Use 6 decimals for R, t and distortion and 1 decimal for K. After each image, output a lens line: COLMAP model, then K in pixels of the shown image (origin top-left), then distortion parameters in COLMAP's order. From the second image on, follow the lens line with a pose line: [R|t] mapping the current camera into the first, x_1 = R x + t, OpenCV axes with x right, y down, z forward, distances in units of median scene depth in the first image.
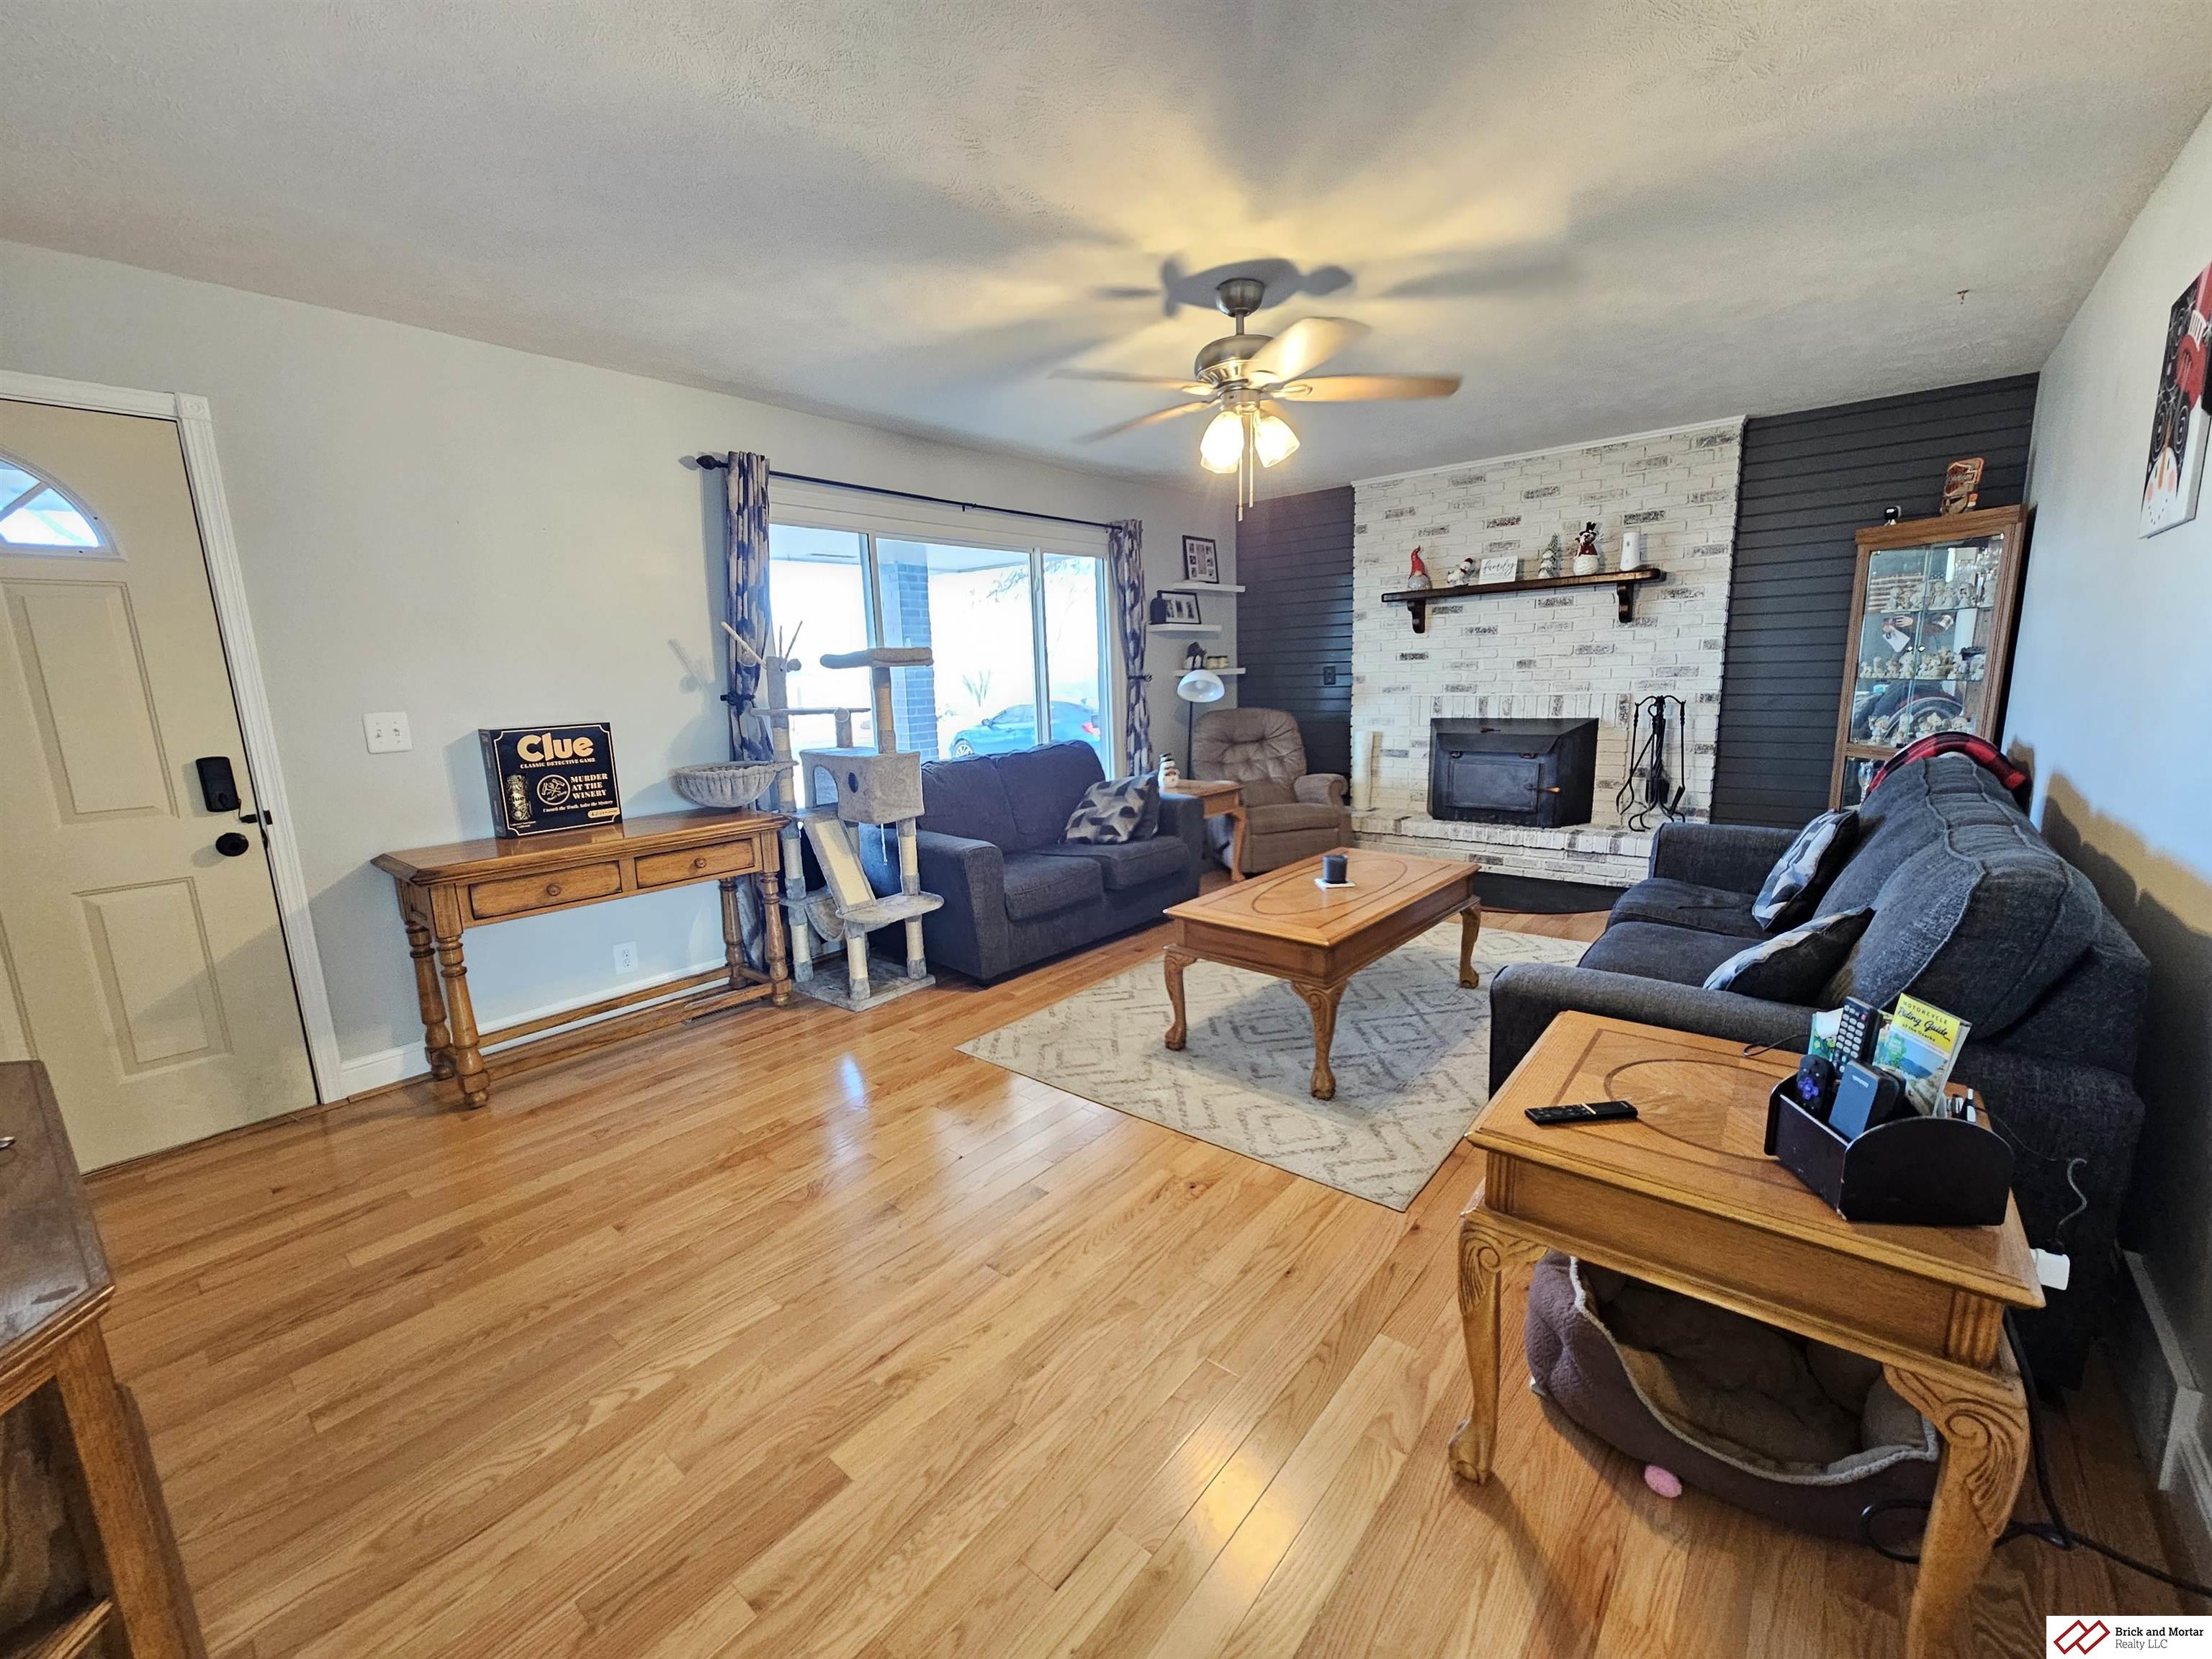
lens RADIAL K [[907.1, 0, 1097.5], [0, 907.1, 842.7], [0, 0, 1]] dist [-0.003937, -0.000296]
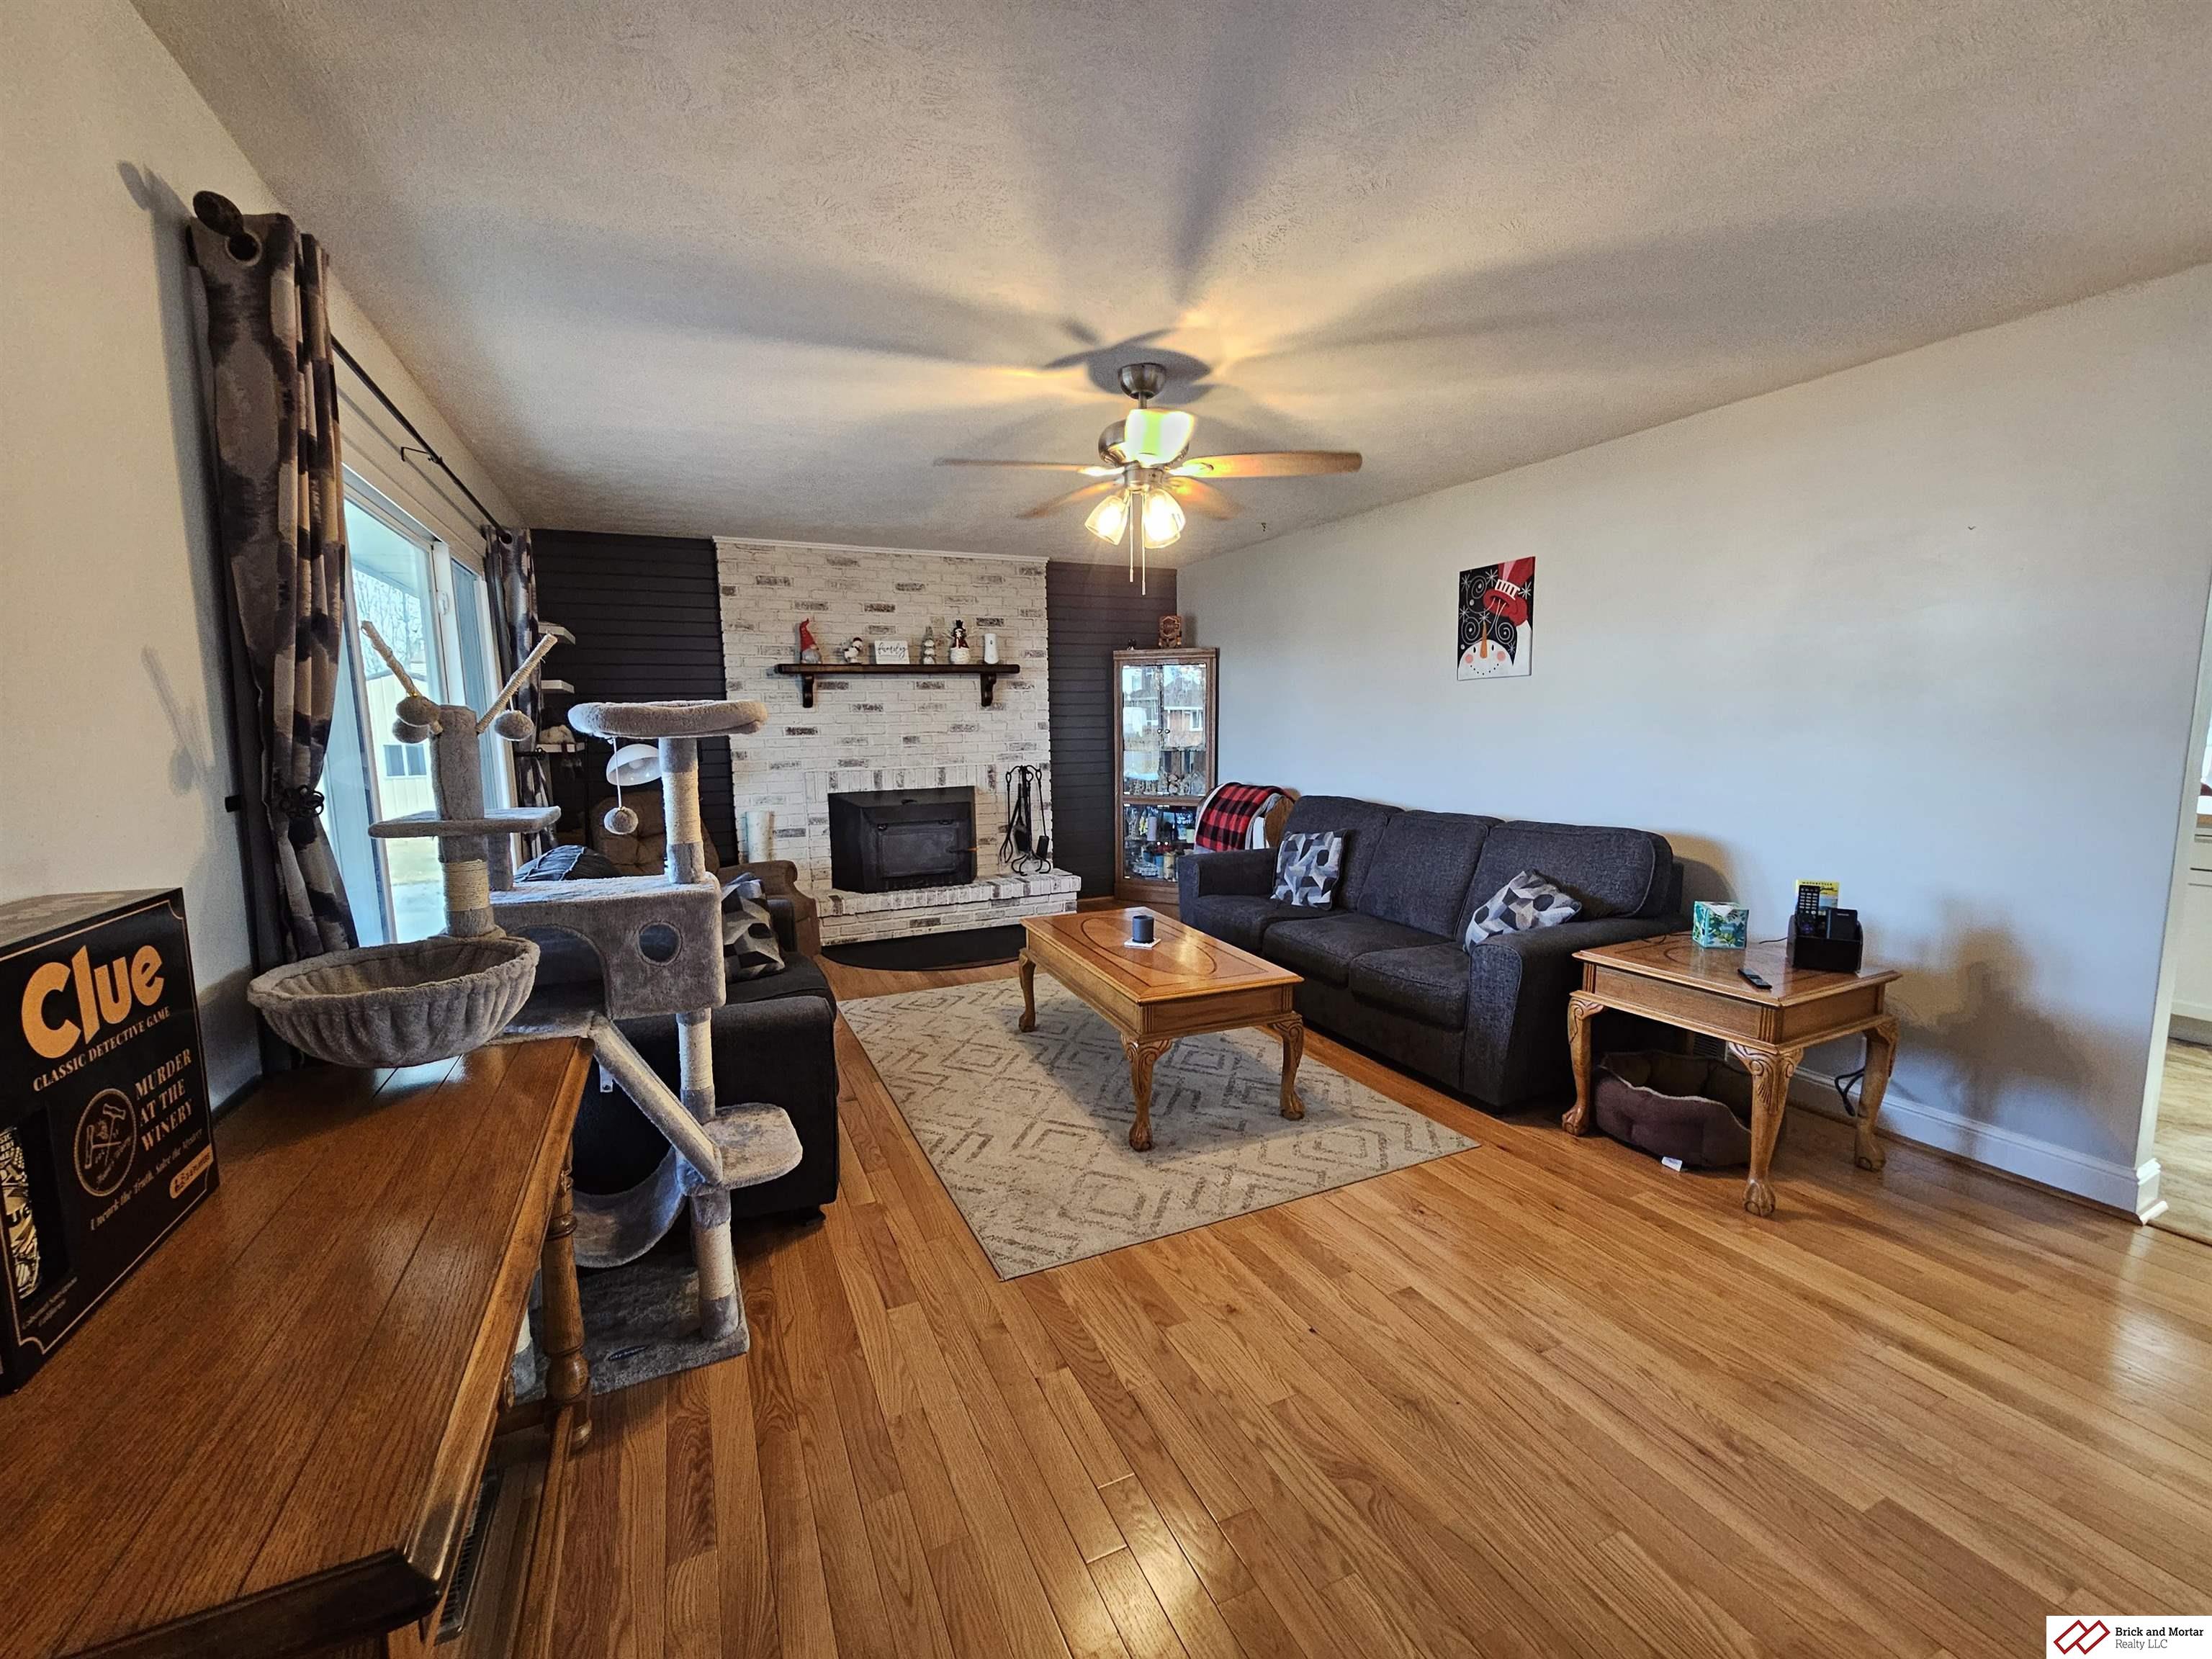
lens RADIAL K [[907.1, 0, 1097.5], [0, 907.1, 842.7], [0, 0, 1]] dist [-0.003937, -0.000296]
pose [[0.423107, -0.093387, 0.901255, -0.443589], [0.170226, 0.985156, 0.022166, -0.064432], [-0.889946, 0.144038, 0.432723, 0.363890]]
